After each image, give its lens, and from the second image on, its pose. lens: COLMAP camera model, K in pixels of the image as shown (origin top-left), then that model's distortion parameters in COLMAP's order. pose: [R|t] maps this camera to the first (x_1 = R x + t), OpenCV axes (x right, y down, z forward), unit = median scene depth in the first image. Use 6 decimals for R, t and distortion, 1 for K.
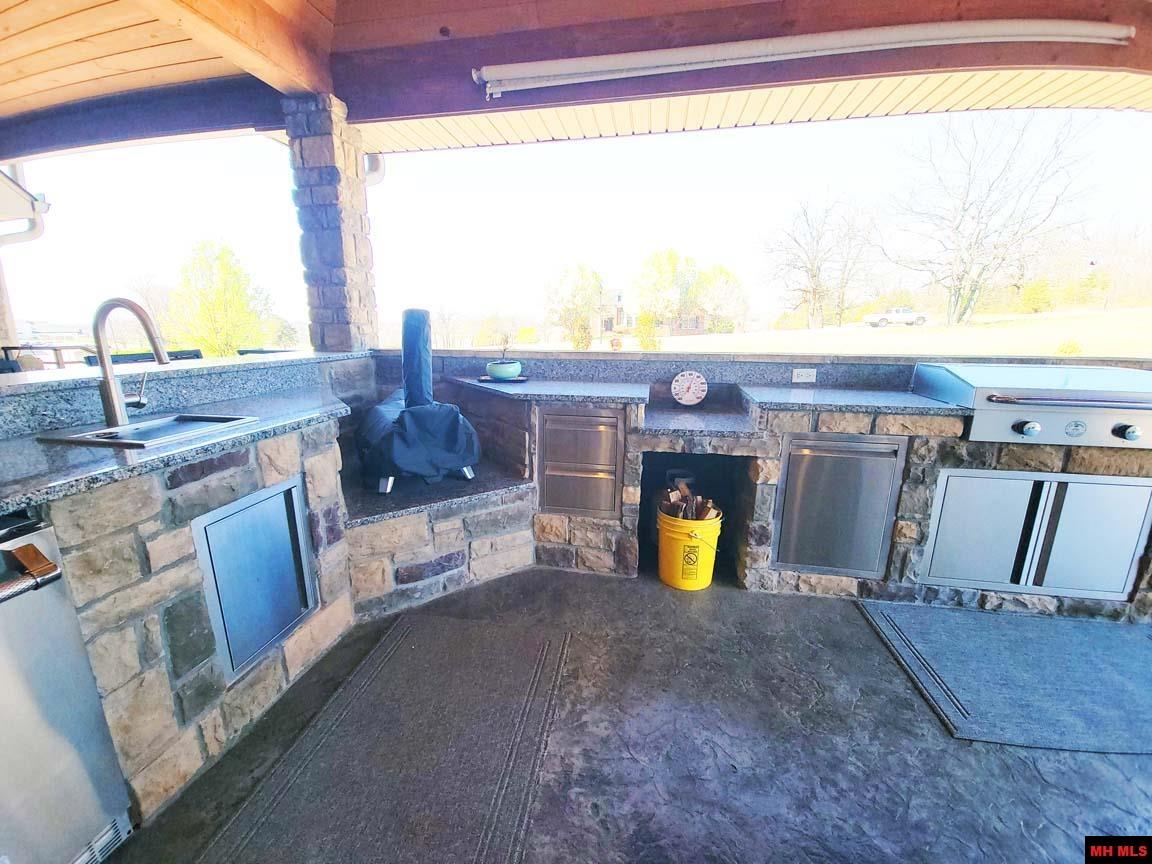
lens RADIAL K [[469.2, 0, 561.3], [0, 469.2, 437.2], [0, 0, 1]] dist [0.008312, -0.006292]
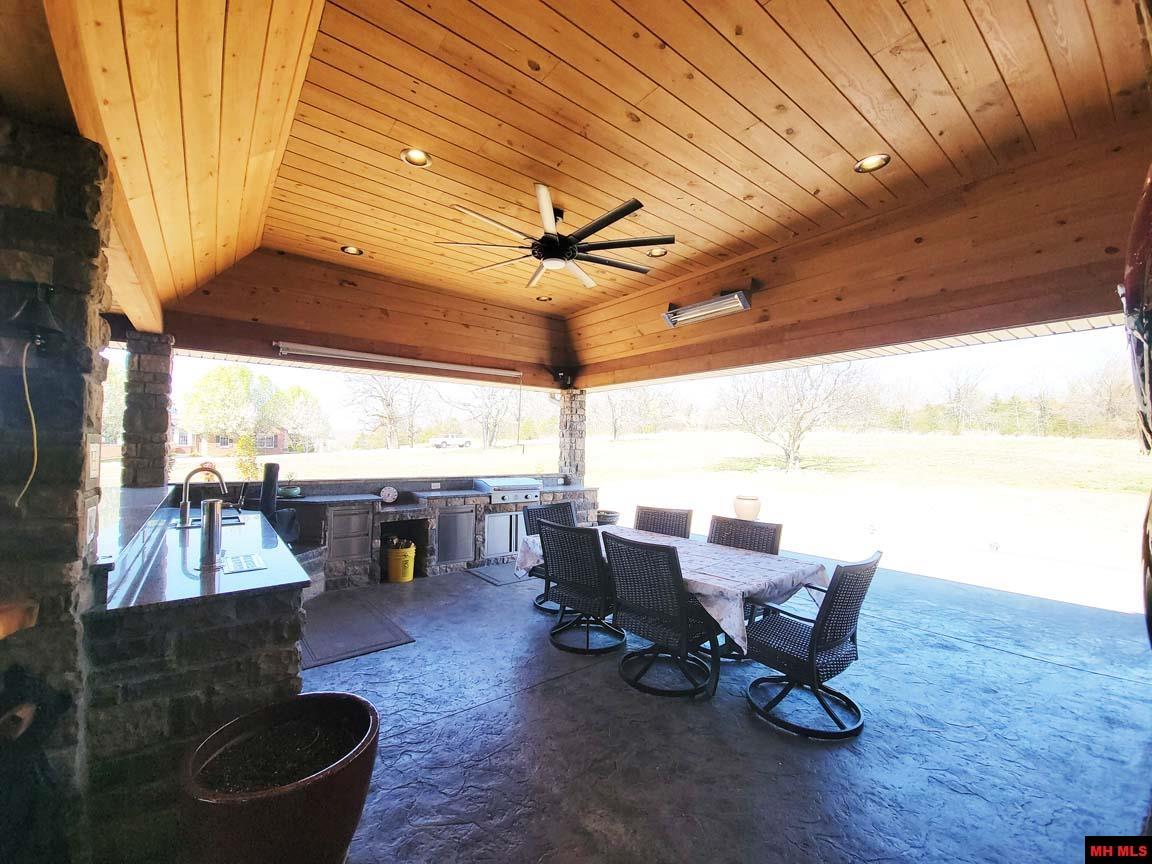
lens RADIAL K [[469.2, 0, 561.3], [0, 469.2, 437.2], [0, 0, 1]] dist [0.008312, -0.006292]
pose [[0.670385, 0.025003, 0.741592, -0.946357], [0.157297, 0.971929, -0.174963, 0.165275], [-0.725150, 0.233942, 0.647633, -1.207537]]
